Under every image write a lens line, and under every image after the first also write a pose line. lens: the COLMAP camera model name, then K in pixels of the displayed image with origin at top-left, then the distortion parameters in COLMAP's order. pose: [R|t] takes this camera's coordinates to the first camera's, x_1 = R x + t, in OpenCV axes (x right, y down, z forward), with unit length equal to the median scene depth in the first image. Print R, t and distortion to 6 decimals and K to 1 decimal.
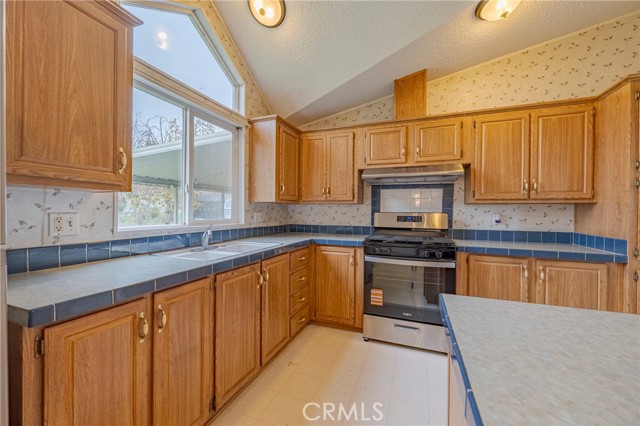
lens RADIAL K [[250.1, 0, 319.2], [0, 250.1, 212.2], [0, 0, 1]] dist [-0.003035, 0.000682]
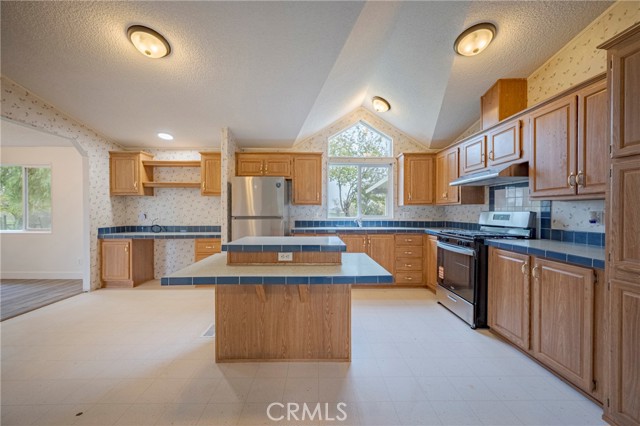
lens RADIAL K [[250.1, 0, 320.8], [0, 250.1, 213.4], [0, 0, 1]] dist [-0.003035, 0.000682]
pose [[0.381768, -0.000284, -0.924258, 1.143704], [-0.001894, 0.999998, -0.001089, 0.014130], [0.924256, 0.002166, 0.381766, -0.133453]]
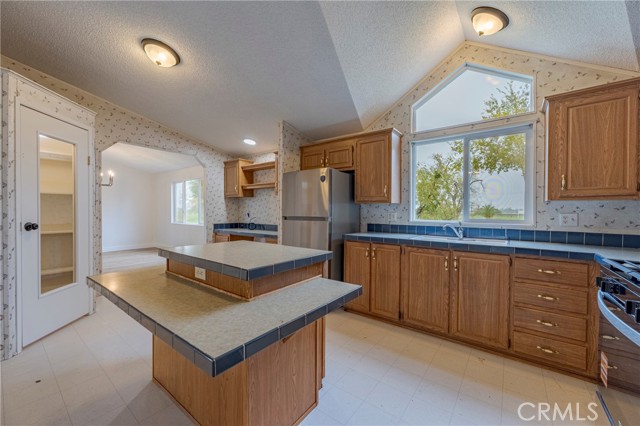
lens RADIAL K [[250.1, 0, 321.5], [0, 250.1, 213.5], [0, 0, 1]] dist [-0.003035, 0.000682]
pose [[-0.269317, 0.001600, -0.963050, 0.833516], [-0.011414, 0.999923, 0.004853, 0.005548], [0.962984, 0.012299, -0.269278, 0.500665]]
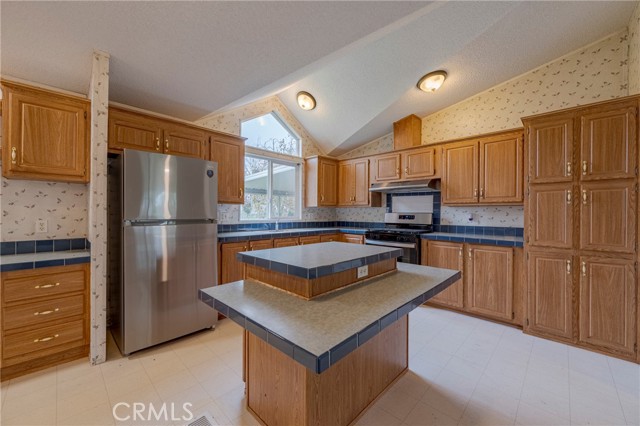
lens RADIAL K [[250.1, 0, 320.1], [0, 250.1, 212.8], [0, 0, 1]] dist [-0.003035, 0.000682]
pose [[0.922859, -0.002112, -0.385133, 0.492573], [0.000144, 0.999987, -0.005139, 0.009258], [0.385139, 0.004687, 0.922847, -0.551458]]
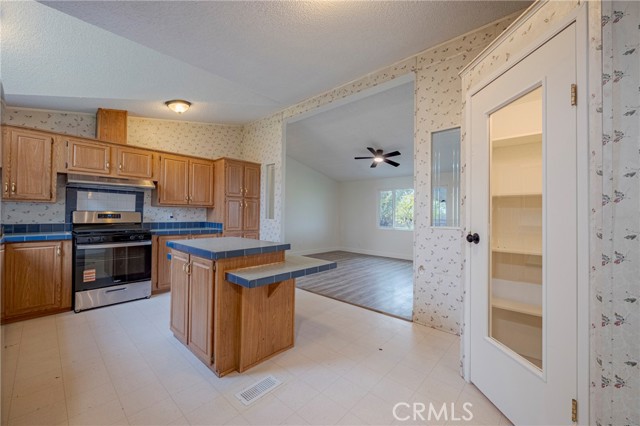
lens RADIAL K [[250.1, 0, 319.3], [0, 250.1, 212.4], [0, 0, 1]] dist [-0.003035, 0.000682]
pose [[0.351130, 0.002689, 0.936323, -0.523774], [-0.007886, 0.999969, 0.000086, -0.001556], [-0.936294, -0.007414, 0.351140, -0.536831]]
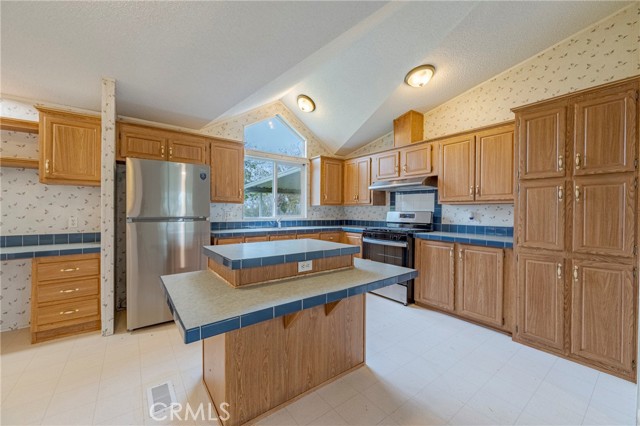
lens RADIAL K [[250.1, 0, 320.3], [0, 250.1, 212.8], [0, 0, 1]] dist [-0.003035, 0.000682]
pose [[0.852312, 0.000838, -0.523033, 0.734249], [-0.000941, 1.000000, 0.000070, 0.010343], [0.523033, 0.000433, 0.852312, -0.480685]]
